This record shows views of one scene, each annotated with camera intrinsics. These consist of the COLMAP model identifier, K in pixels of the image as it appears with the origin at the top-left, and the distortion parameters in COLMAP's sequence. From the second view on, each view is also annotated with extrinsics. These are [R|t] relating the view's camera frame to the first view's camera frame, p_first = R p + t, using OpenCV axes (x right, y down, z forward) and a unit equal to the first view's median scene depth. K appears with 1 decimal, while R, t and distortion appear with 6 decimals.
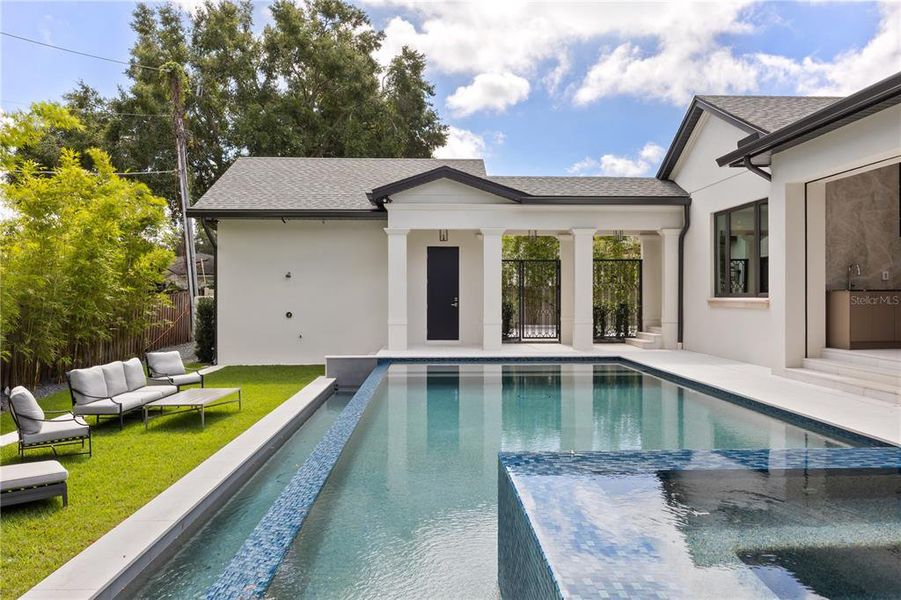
lens RADIAL K [[660.5, 0, 448.2], [0, 660.5, 293.0], [0, 0, 1]] dist [0.006638, 0.002916]
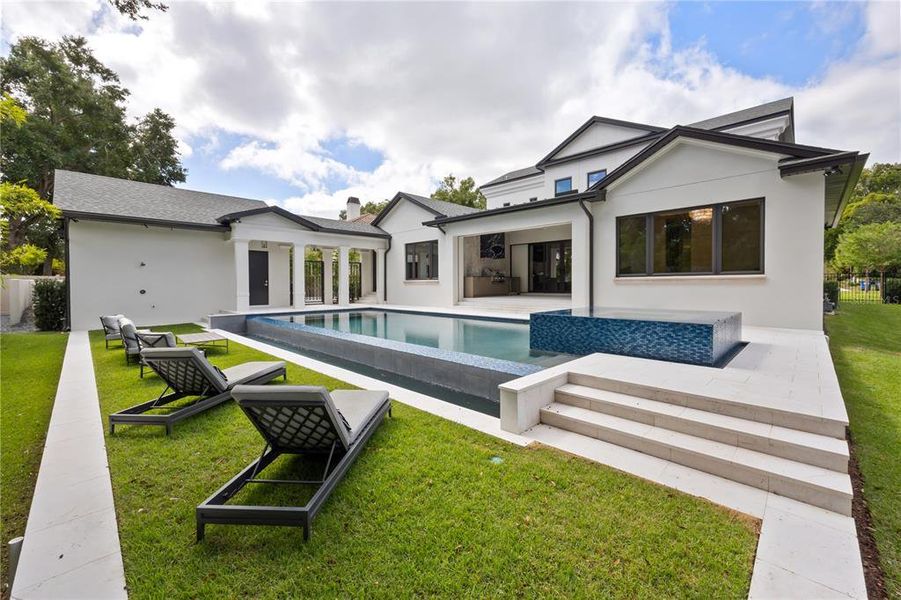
lens RADIAL K [[362.7, 0, 443.5], [0, 362.7, 292.0], [0, 0, 1]] dist [0.002376, 0.000415]
pose [[0.729827, -0.016648, 0.683429, -0.326225], [-0.000286, 0.999696, 0.024657, 0.014734], [-0.683632, -0.018191, 0.729601, -0.020472]]
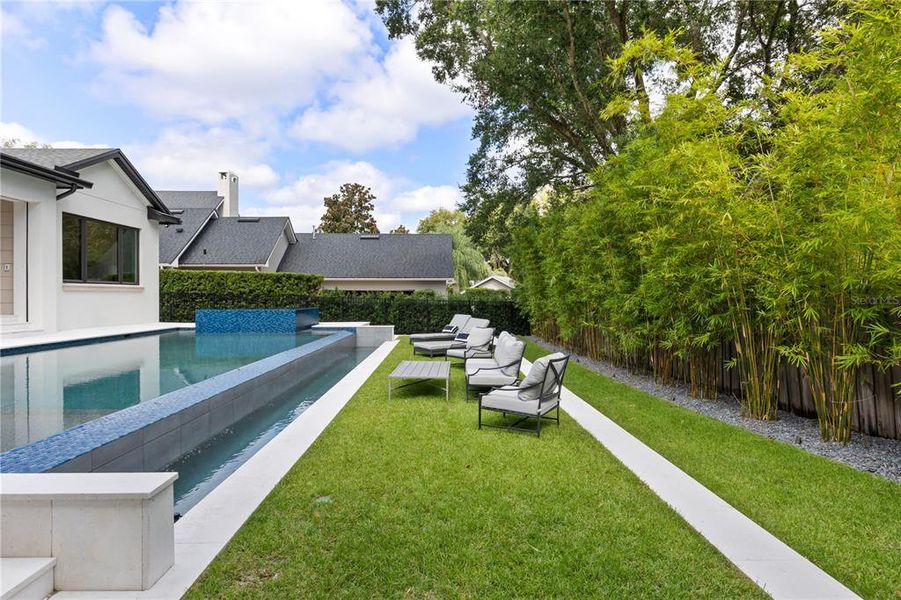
lens RADIAL K [[505.7, 0, 449.9], [0, 505.7, 297.1], [0, 0, 1]] dist [0.002082, -0.004252]
pose [[-0.999989, -0.004632, 0.000380, -0.241257], [-0.004633, 0.999988, -0.001360, 0.024614], [-0.000374, -0.001361, -0.999999, 1.035040]]
